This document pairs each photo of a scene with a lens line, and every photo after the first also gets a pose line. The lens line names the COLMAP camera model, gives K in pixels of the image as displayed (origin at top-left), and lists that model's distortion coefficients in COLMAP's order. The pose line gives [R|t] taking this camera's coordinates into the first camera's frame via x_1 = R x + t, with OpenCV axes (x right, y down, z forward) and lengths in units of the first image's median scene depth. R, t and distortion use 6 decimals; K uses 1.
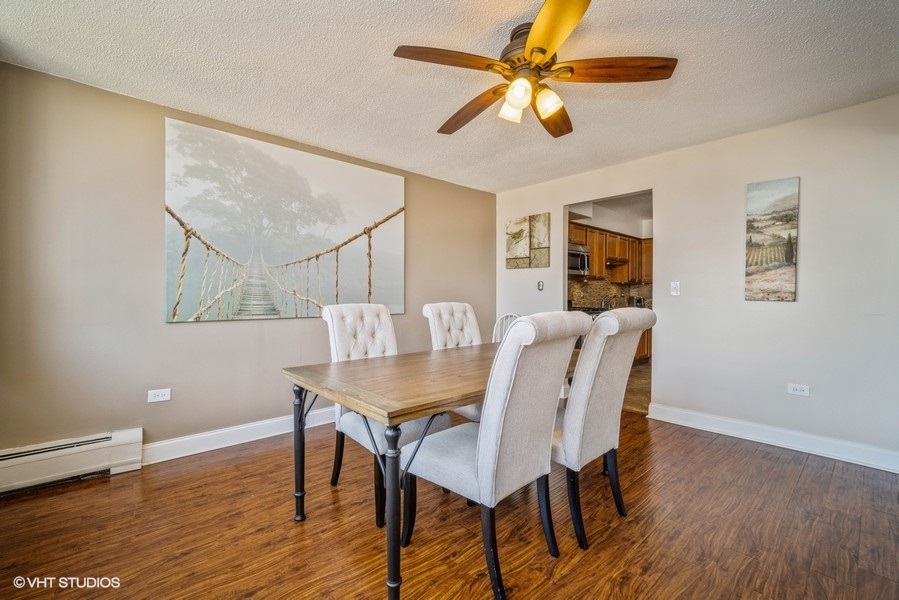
lens RADIAL K [[393.0, 0, 452.2], [0, 393.0, 295.6], [0, 0, 1]] dist [-0.006462, -0.000338]
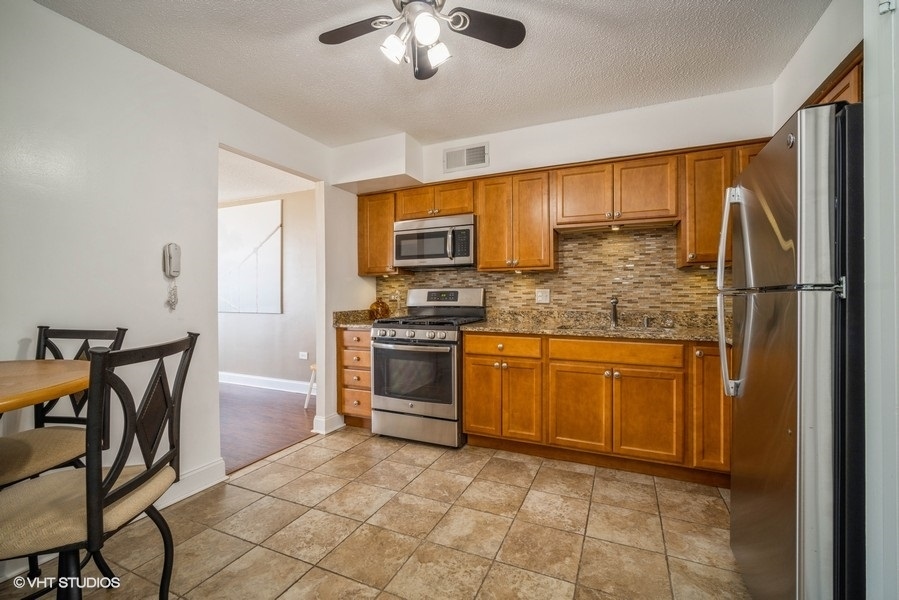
lens RADIAL K [[393.0, 0, 454.2], [0, 393.0, 294.3], [0, 0, 1]] dist [-0.006462, -0.000338]
pose [[0.397414, -0.009602, -0.917589, 1.483433], [-0.001874, 0.999935, -0.011275, 0.001022], [0.917638, 0.006200, 0.397370, 1.260425]]
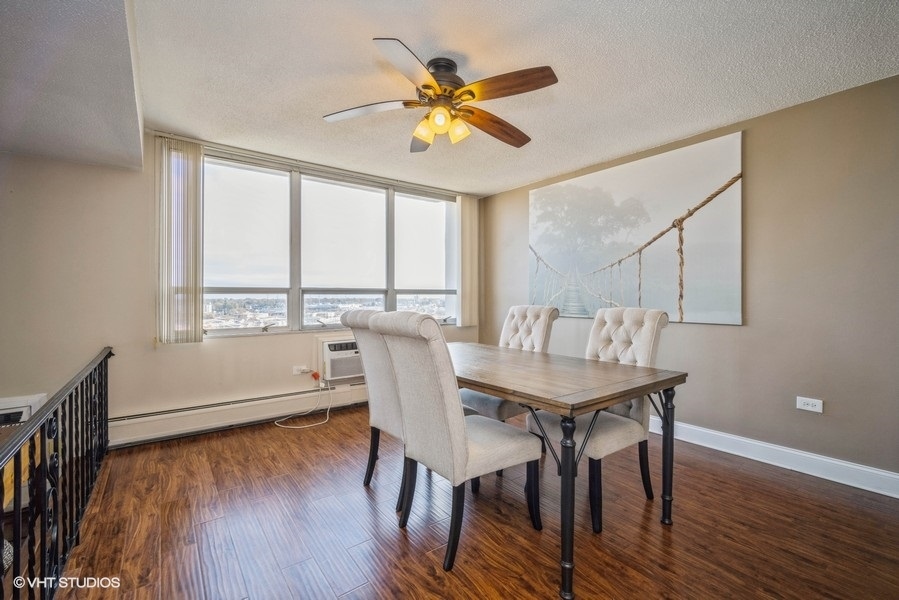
lens RADIAL K [[393.0, 0, 448.2], [0, 393.0, 298.4], [0, 0, 1]] dist [-0.006462, -0.000338]
pose [[-0.099654, -0.000671, -0.995022, 0.785219], [-0.000698, 1.000000, -0.000604, -0.000648], [0.995022, 0.000634, -0.099654, 0.681337]]
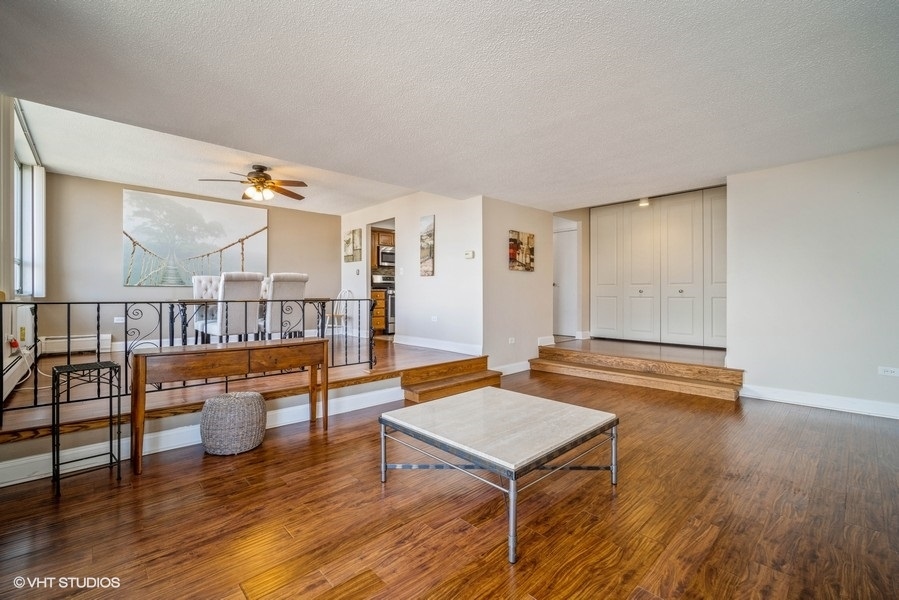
lens RADIAL K [[393.0, 0, 452.4], [0, 393.0, 292.2], [0, 0, 1]] dist [-0.006462, -0.000338]
pose [[0.999878, -0.003607, 0.015182, 0.842026], [0.003739, 0.999955, -0.008663, 0.106652], [-0.015150, 0.008719, 0.999847, -0.944947]]
